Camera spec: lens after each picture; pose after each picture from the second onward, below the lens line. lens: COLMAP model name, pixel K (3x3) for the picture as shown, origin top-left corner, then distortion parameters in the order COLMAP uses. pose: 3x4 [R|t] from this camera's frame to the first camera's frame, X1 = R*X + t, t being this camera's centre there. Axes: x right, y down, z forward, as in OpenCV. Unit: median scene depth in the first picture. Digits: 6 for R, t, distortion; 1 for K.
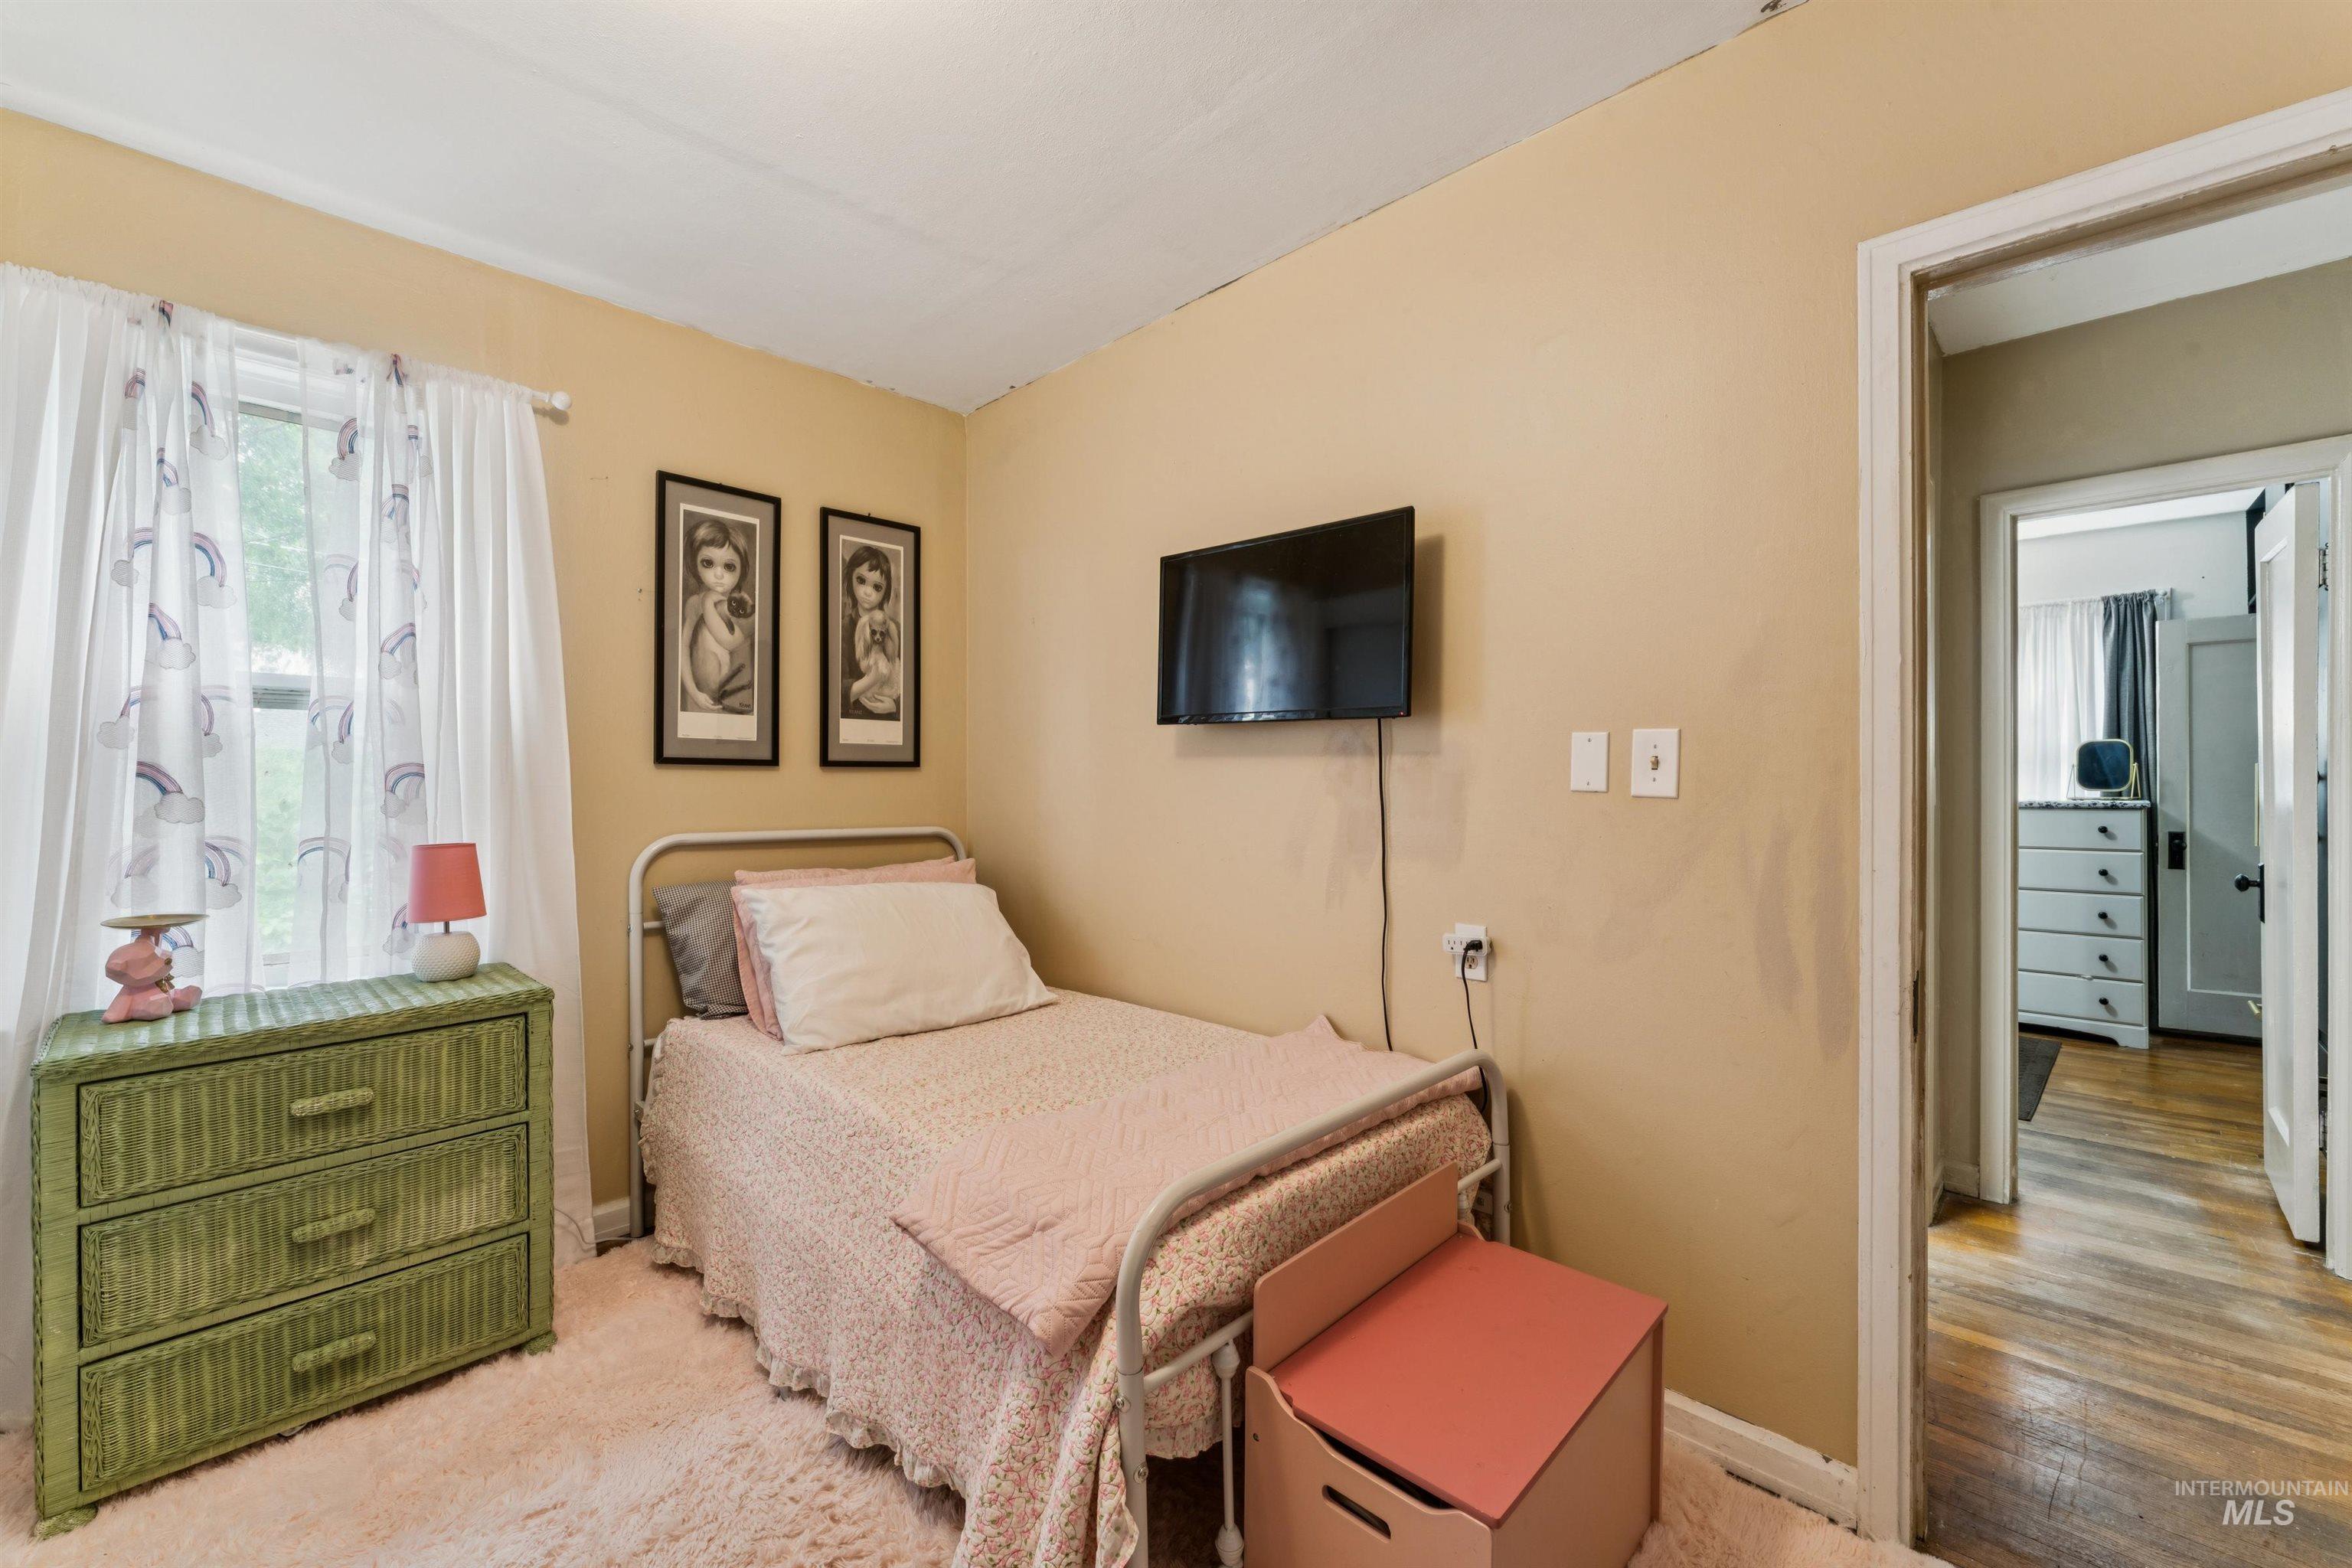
lens RADIAL K [[940.6, 0, 1181.5], [0, 940.6, 785.1], [0, 0, 1]] dist [-0.012000, 0.000199]
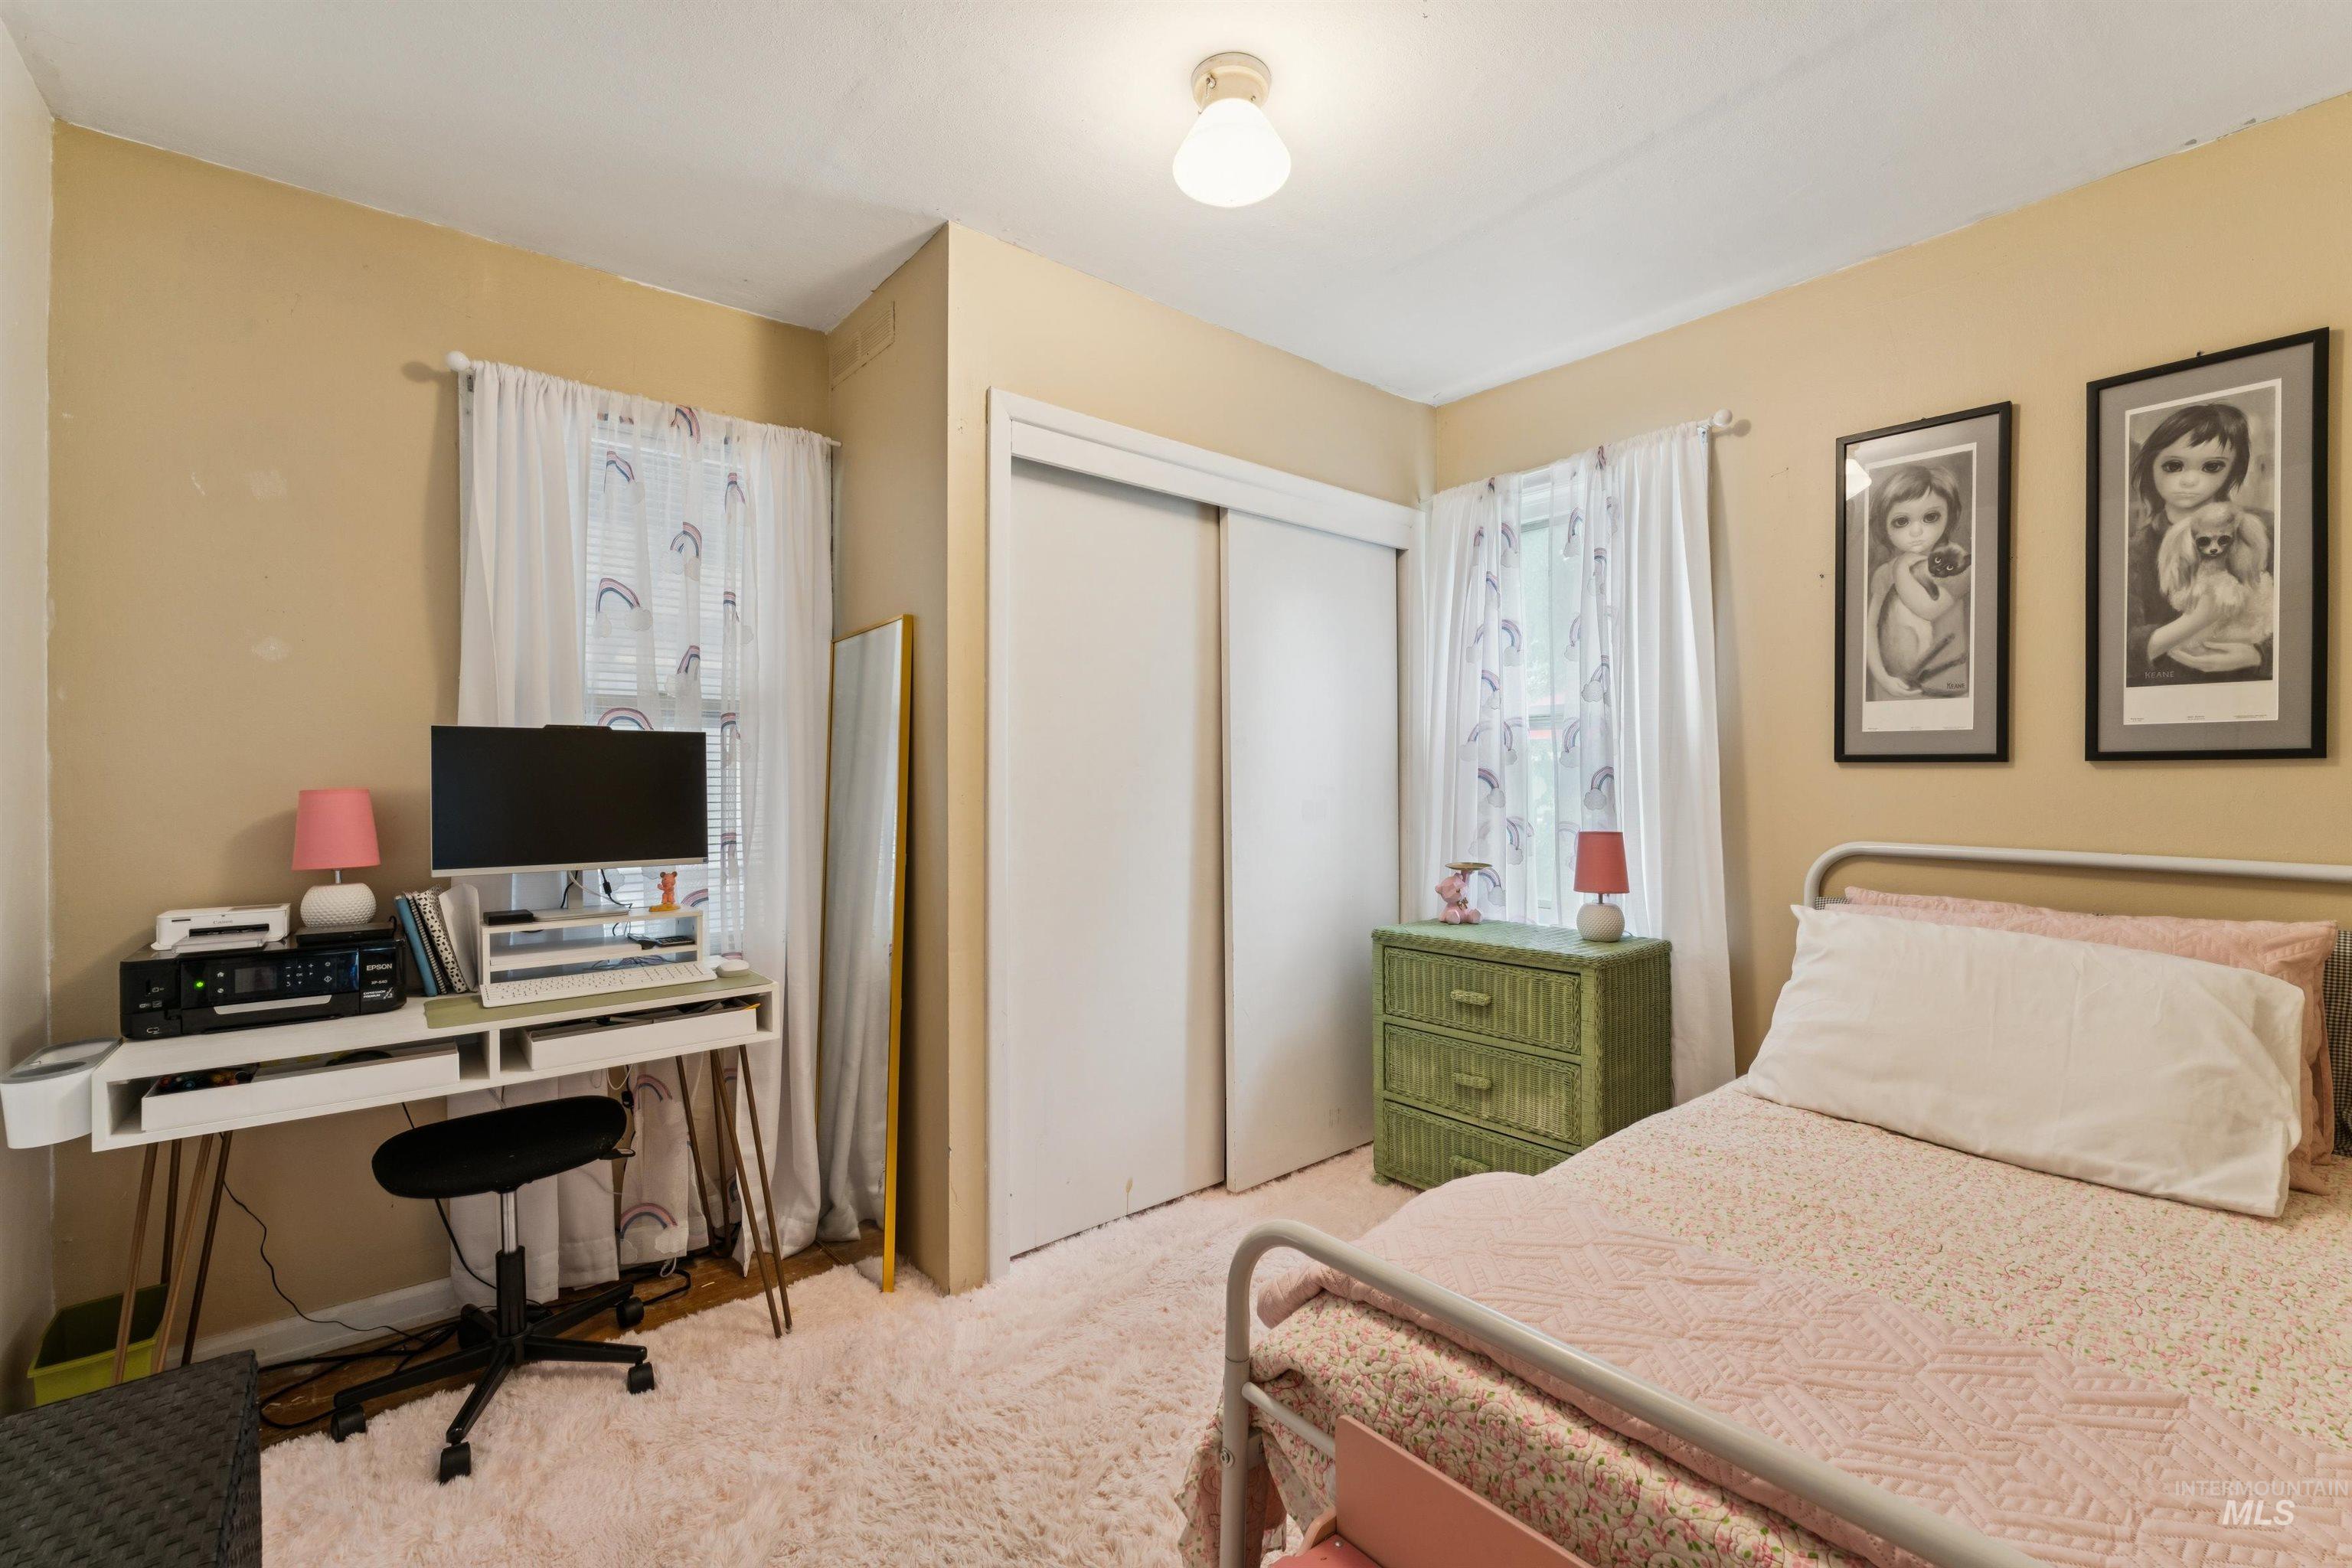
lens RADIAL K [[1015.8, 0, 1179.1], [0, 1015.8, 776.4], [0, 0, 1]] dist [-0.007664, 0.001636]
pose [[-0.132703, 0.001313, -0.991155, 0.472954], [-0.003366, 0.999993, 0.001775, -0.008001], [0.991150, 0.003571, -0.132697, 0.473357]]
